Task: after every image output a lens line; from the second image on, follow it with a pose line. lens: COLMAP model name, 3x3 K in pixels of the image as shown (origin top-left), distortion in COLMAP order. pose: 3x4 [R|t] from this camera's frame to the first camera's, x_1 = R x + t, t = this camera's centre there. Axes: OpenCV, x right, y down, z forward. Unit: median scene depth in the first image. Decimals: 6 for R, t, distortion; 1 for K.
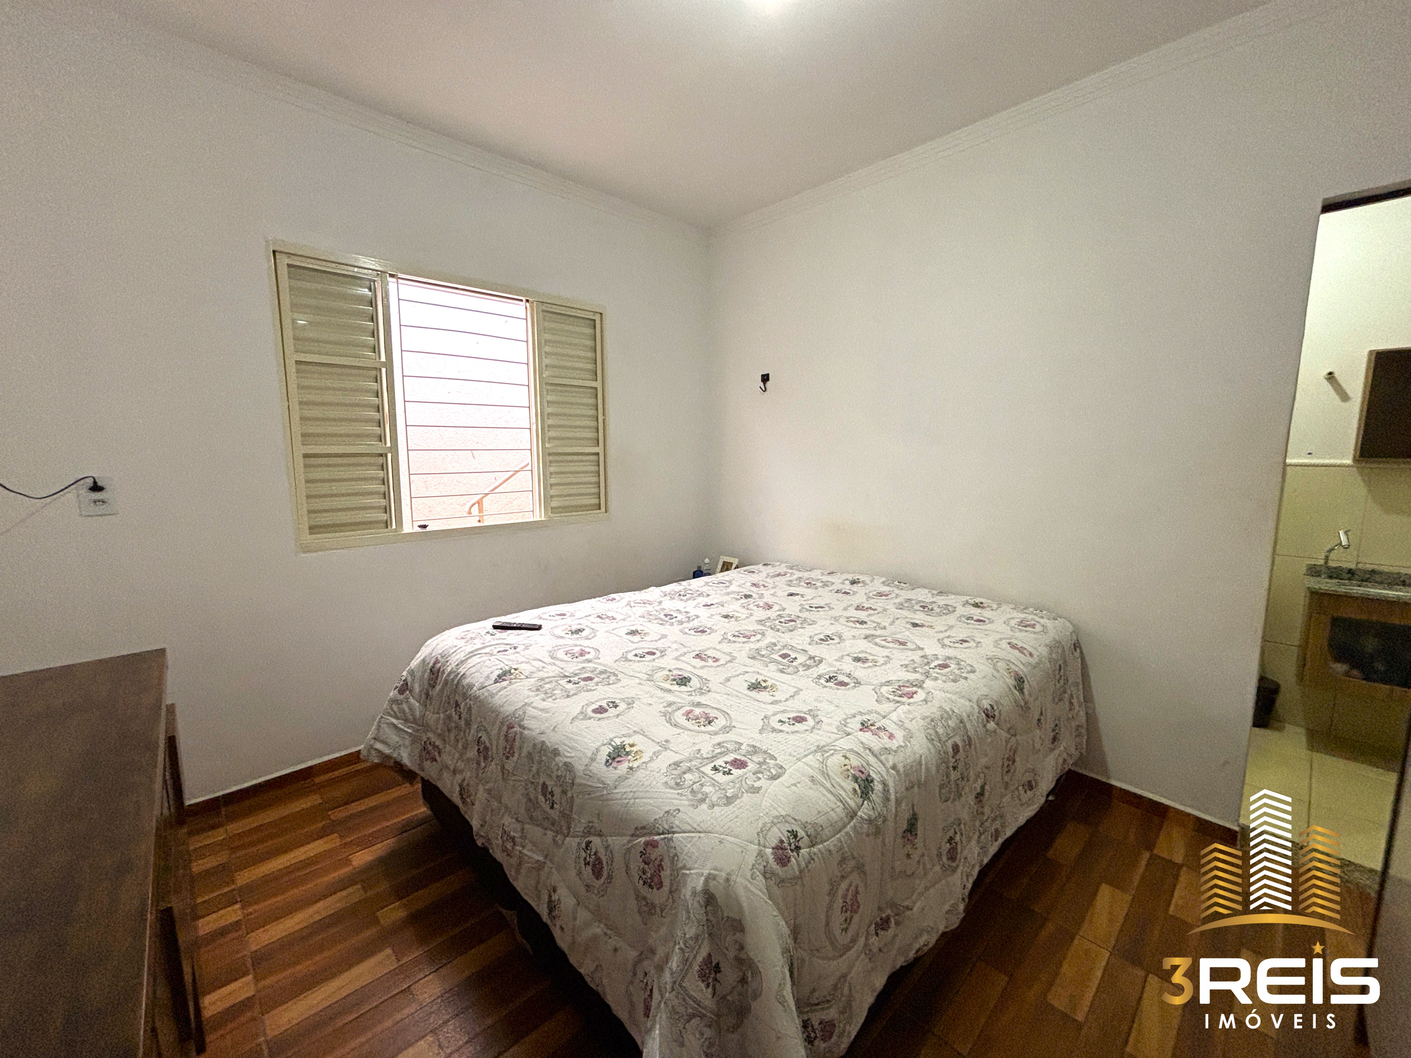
lens RADIAL K [[590.6, 0, 766.9], [0, 590.6, 539.7], [0, 0, 1]] dist [0.083365, -0.000091]
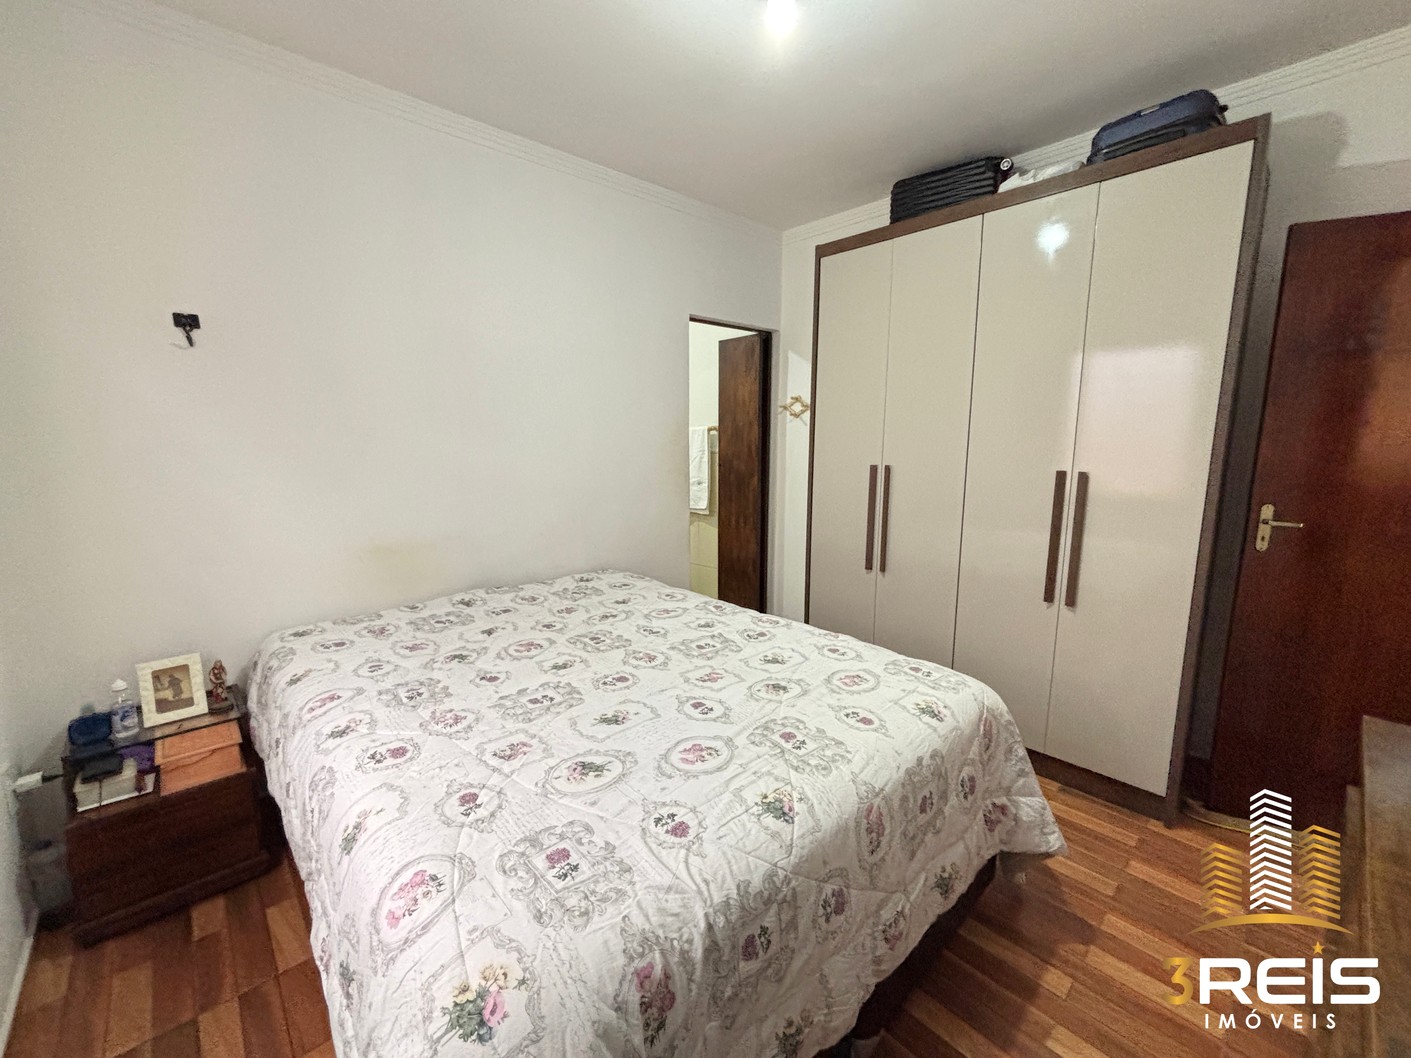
lens RADIAL K [[570.7, 0, 697.6], [0, 570.7, 532.9], [0, 0, 1]] dist [0.010176, -0.000043]
pose [[0.042370, -0.160382, 0.986145, -0.817219], [0.150846, 0.976744, 0.152372, -0.128724], [-0.987649, 0.142300, 0.065578, 0.844205]]
